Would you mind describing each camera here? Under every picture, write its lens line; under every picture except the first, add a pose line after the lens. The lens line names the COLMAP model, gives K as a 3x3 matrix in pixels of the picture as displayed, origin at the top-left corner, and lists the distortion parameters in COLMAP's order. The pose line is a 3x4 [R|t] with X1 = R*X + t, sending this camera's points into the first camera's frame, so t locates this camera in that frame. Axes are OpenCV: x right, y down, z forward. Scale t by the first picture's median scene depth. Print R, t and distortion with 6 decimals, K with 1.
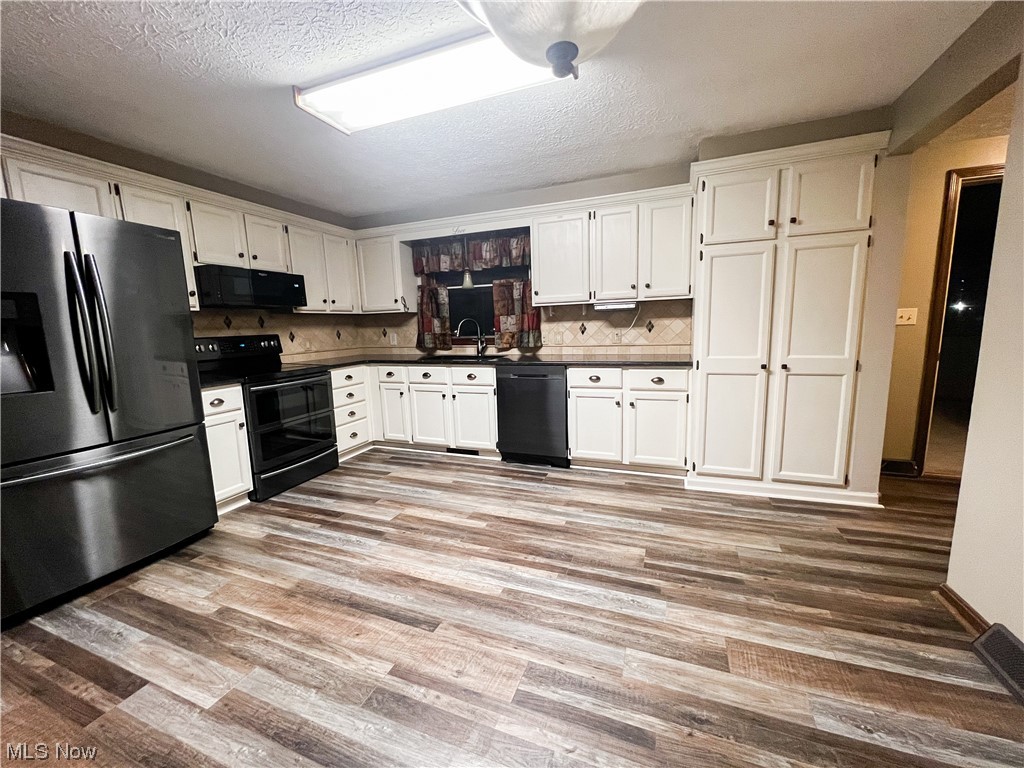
lens RADIAL K [[409.9, 0, 505.3], [0, 409.9, 384.8], [0, 0, 1]] dist [0.002802, 0.000401]
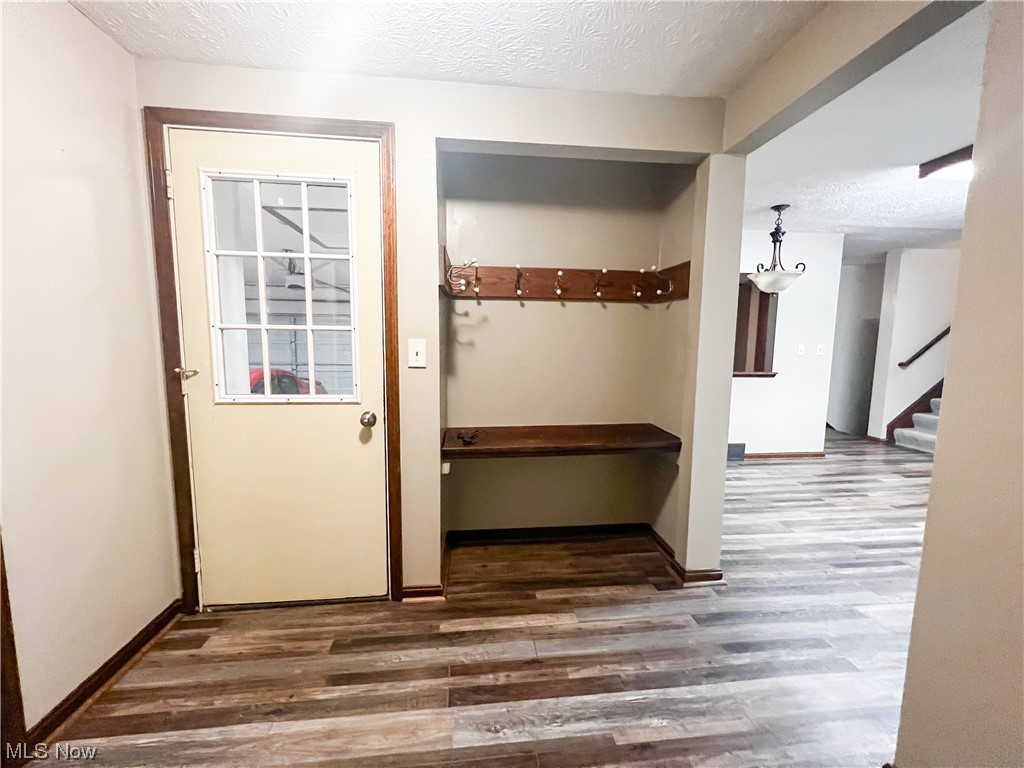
lens RADIAL K [[409.9, 0, 513.7], [0, 409.9, 387.2], [0, 0, 1]] dist [0.002802, 0.000401]
pose [[-0.881595, 0.075102, -0.465994, 1.773723], [-0.052558, 0.965502, 0.255037, -0.258445], [0.469072, 0.249331, -0.847234, 1.336405]]
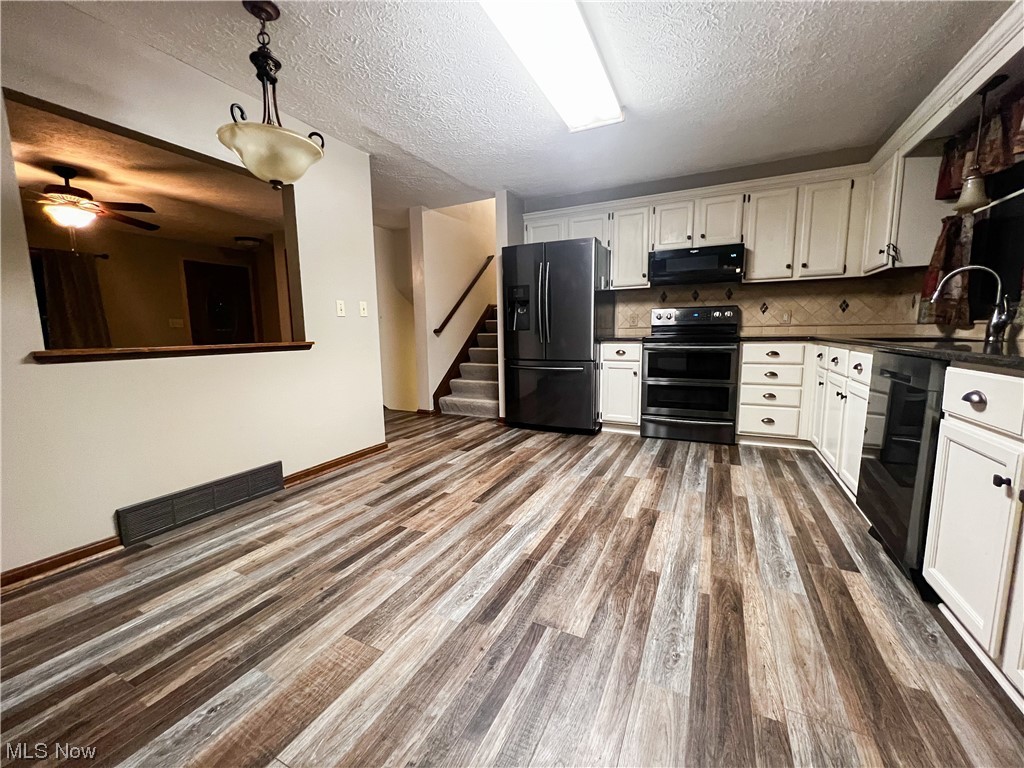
lens RADIAL K [[409.9, 0, 516.5], [0, 409.9, 382.7], [0, 0, 1]] dist [0.002802, 0.000401]
pose [[-0.072923, 0.158106, -0.984726, 0.942876], [-0.132645, 0.977045, 0.166696, -0.055955], [0.988477, 0.142775, -0.050277, 0.940264]]
